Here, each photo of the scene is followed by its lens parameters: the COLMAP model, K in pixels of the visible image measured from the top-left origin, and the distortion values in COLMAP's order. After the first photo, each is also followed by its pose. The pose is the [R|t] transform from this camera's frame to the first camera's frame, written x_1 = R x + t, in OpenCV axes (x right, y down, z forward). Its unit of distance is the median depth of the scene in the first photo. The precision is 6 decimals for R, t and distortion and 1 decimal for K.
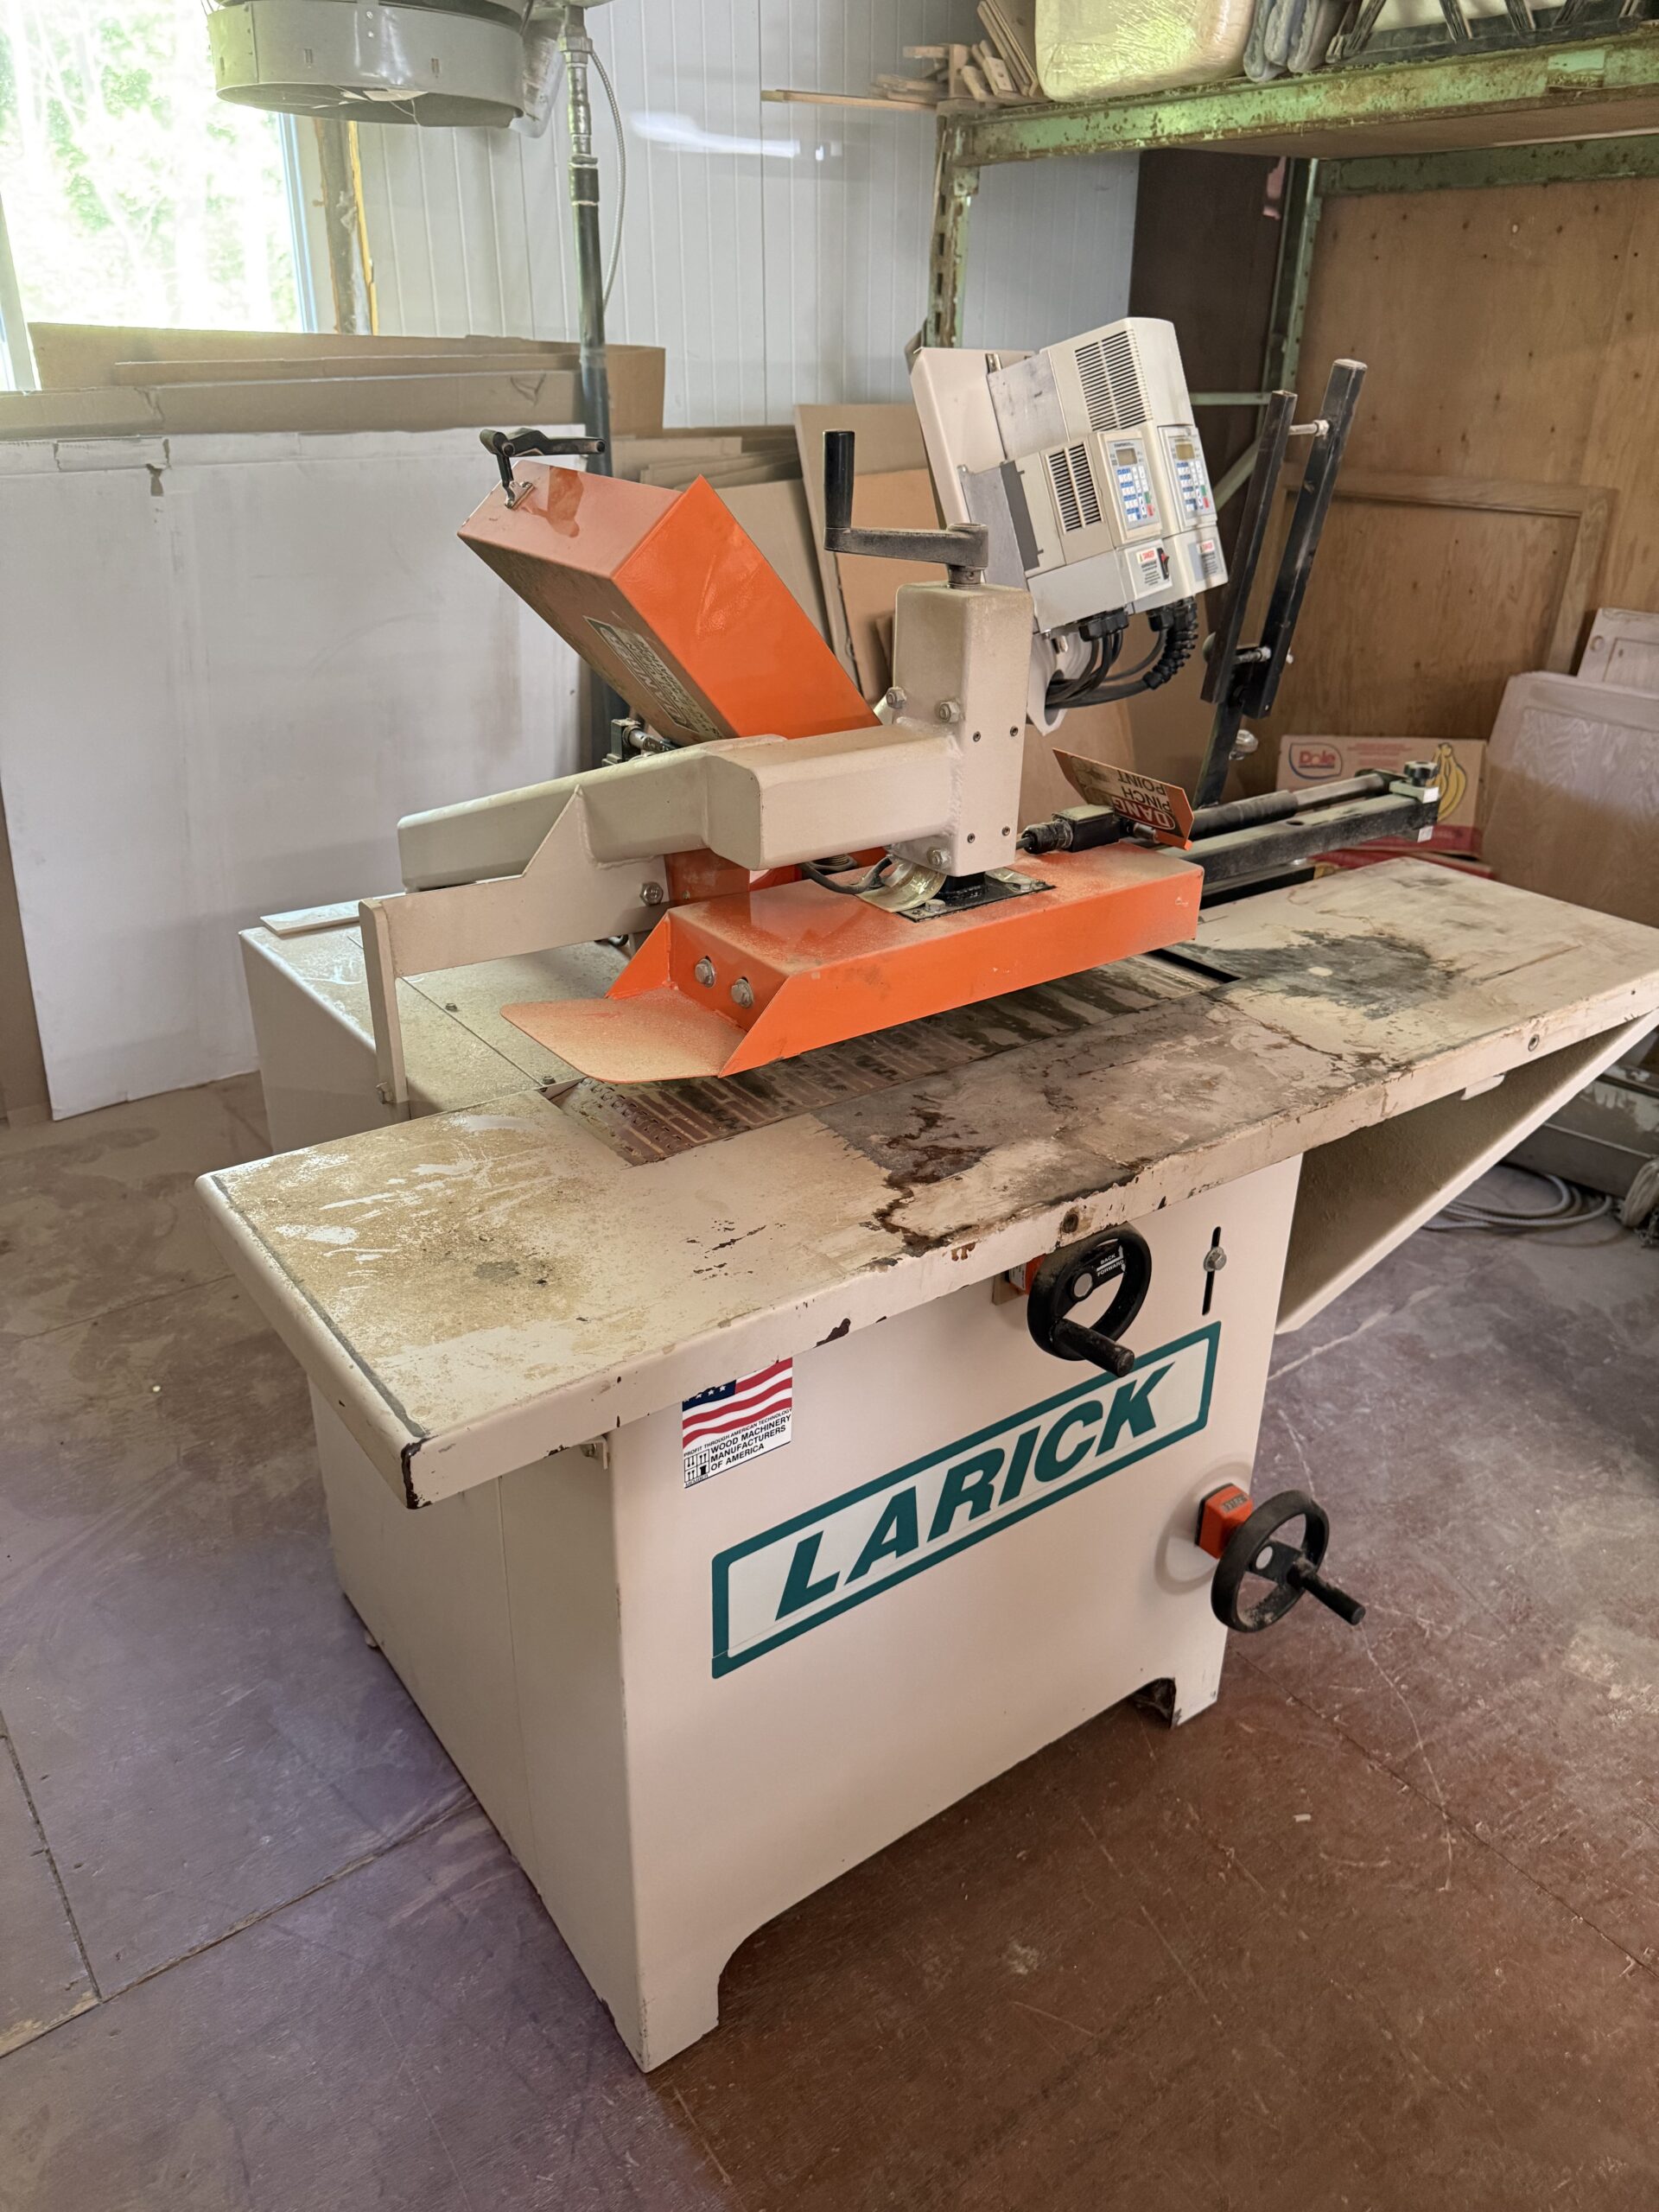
lens RADIAL K [[1606.0, 0, 822.0], [0, 1606.0, 1096.2], [0, 0, 1]] dist [0.071244, -0.045073]
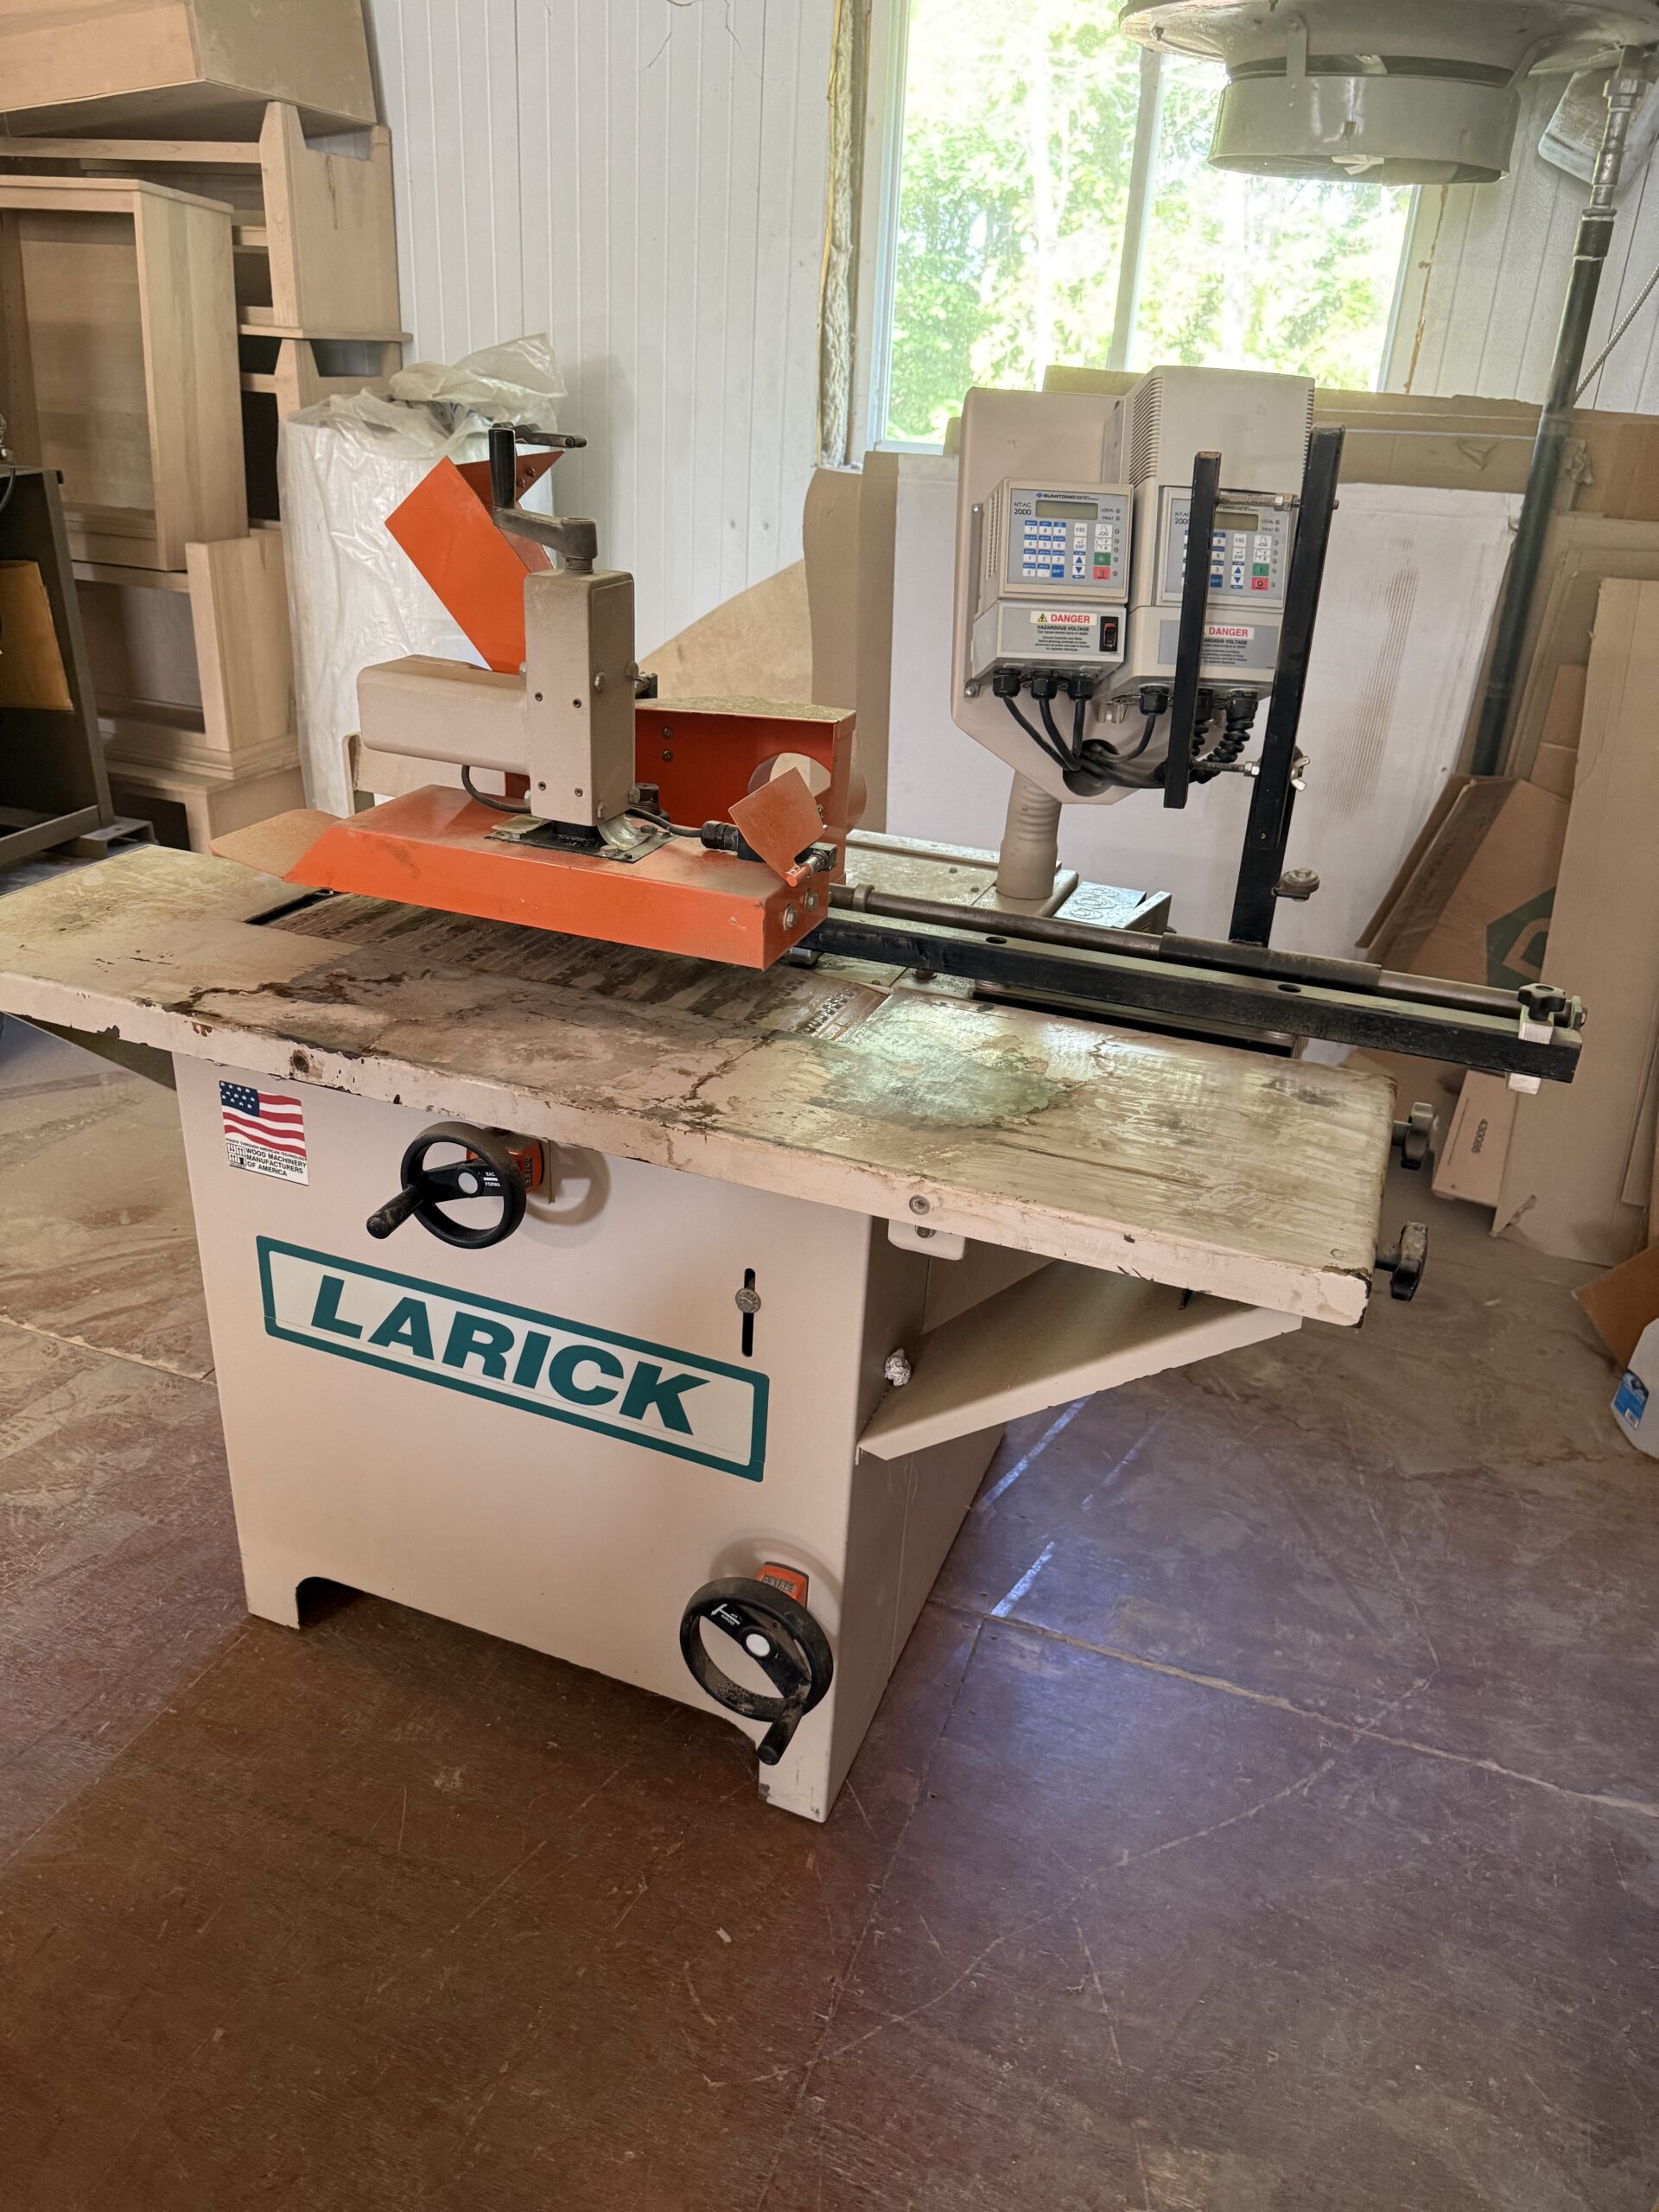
lens RADIAL K [[1588.0, 0, 829.5], [0, 1588.0, 1106.0], [0, 0, 1]] dist [0.122718, -0.121368]
pose [[0.533699, 0.374040, -0.758458, 1.088834], [-0.400293, 0.901766, 0.163042, -0.209334], [0.744937, 0.216590, 0.630998, 0.447228]]
